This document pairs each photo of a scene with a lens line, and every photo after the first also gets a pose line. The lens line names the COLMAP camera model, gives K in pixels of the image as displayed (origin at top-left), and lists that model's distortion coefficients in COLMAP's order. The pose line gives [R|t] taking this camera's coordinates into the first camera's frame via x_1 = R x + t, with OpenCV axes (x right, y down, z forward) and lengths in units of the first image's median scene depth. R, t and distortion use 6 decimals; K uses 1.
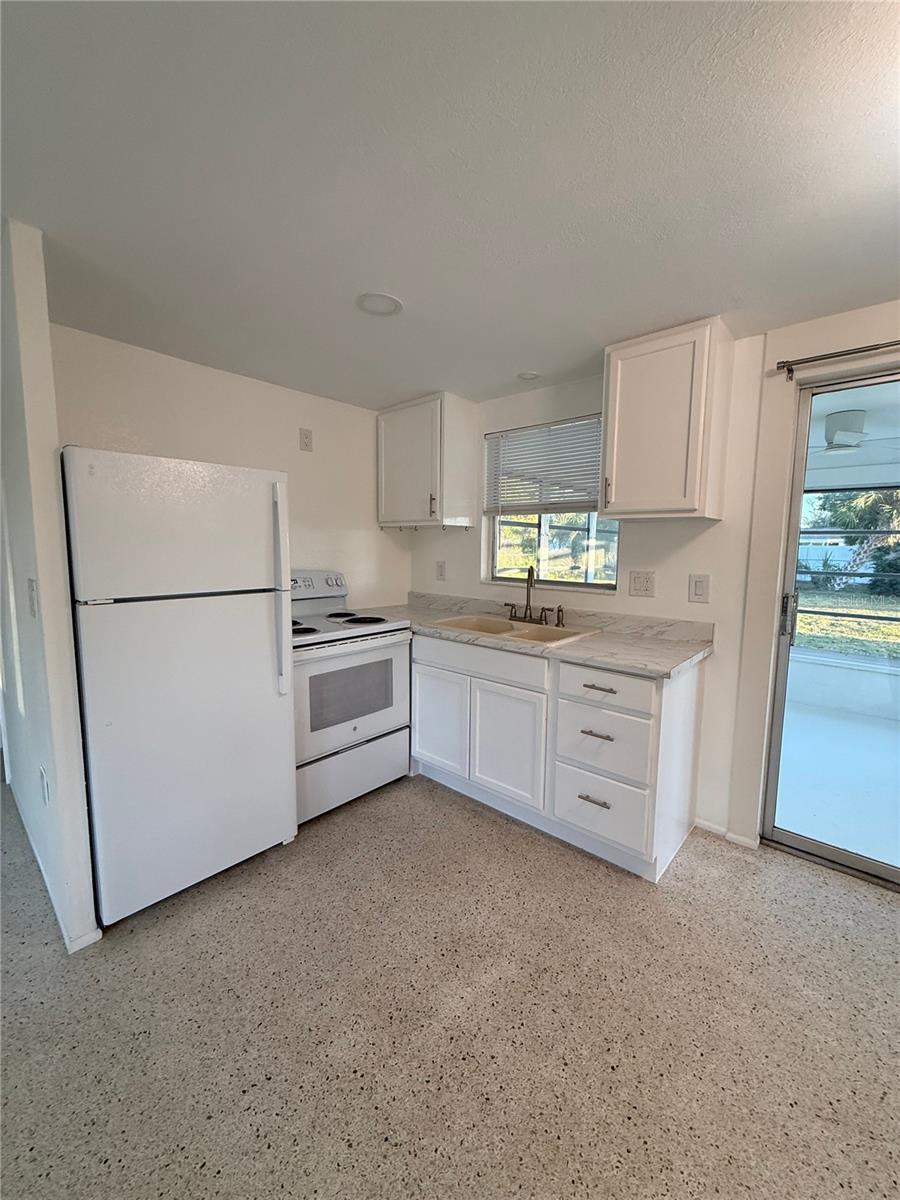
lens RADIAL K [[477.0, 0, 450.9], [0, 477.0, 597.2], [0, 0, 1]] dist [-0.001716, 0.000371]
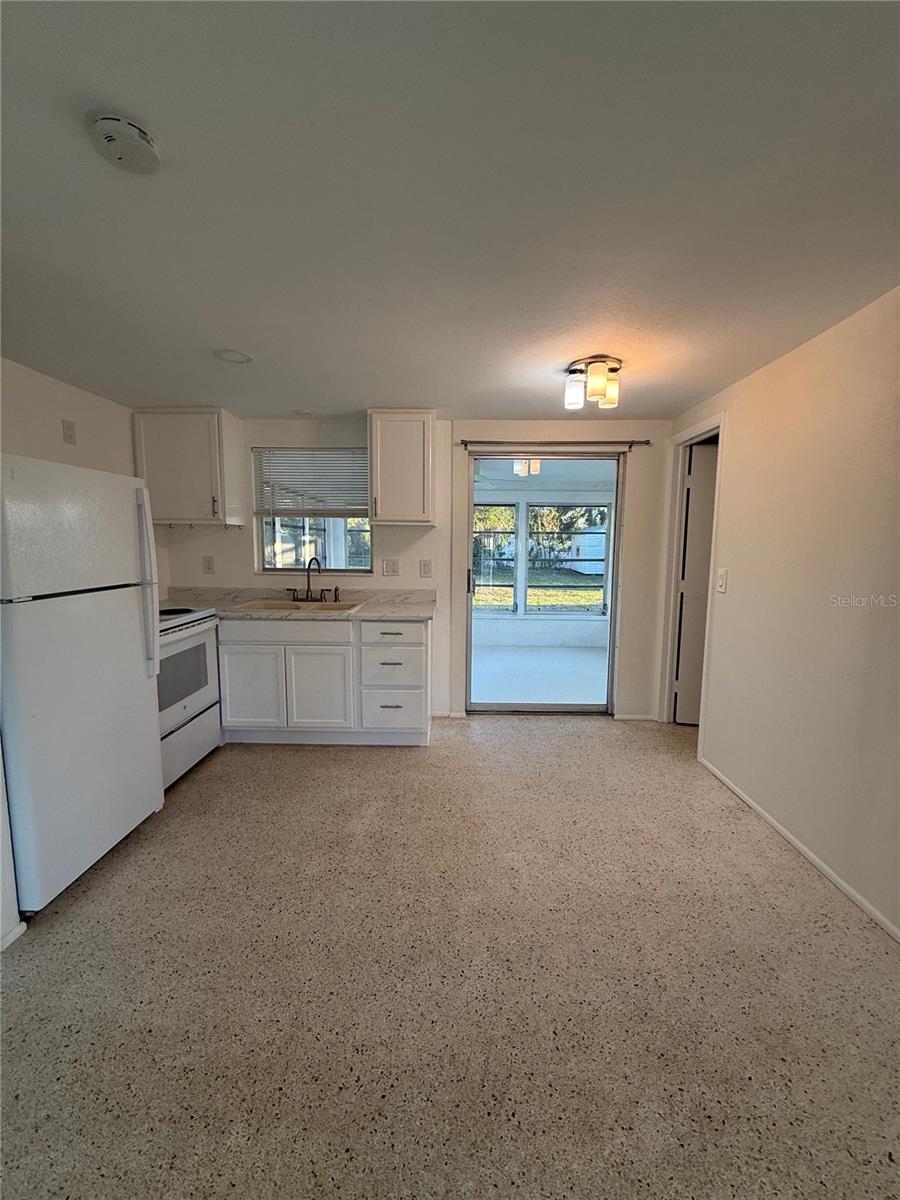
lens RADIAL K [[477.0, 0, 450.9], [0, 477.0, 597.2], [0, 0, 1]] dist [-0.001716, 0.000371]
pose [[0.755007, -0.079131, 0.650925, -0.441863], [0.070001, 0.996746, 0.039976, 0.017970], [-0.651970, 0.015383, 0.758089, -0.258288]]
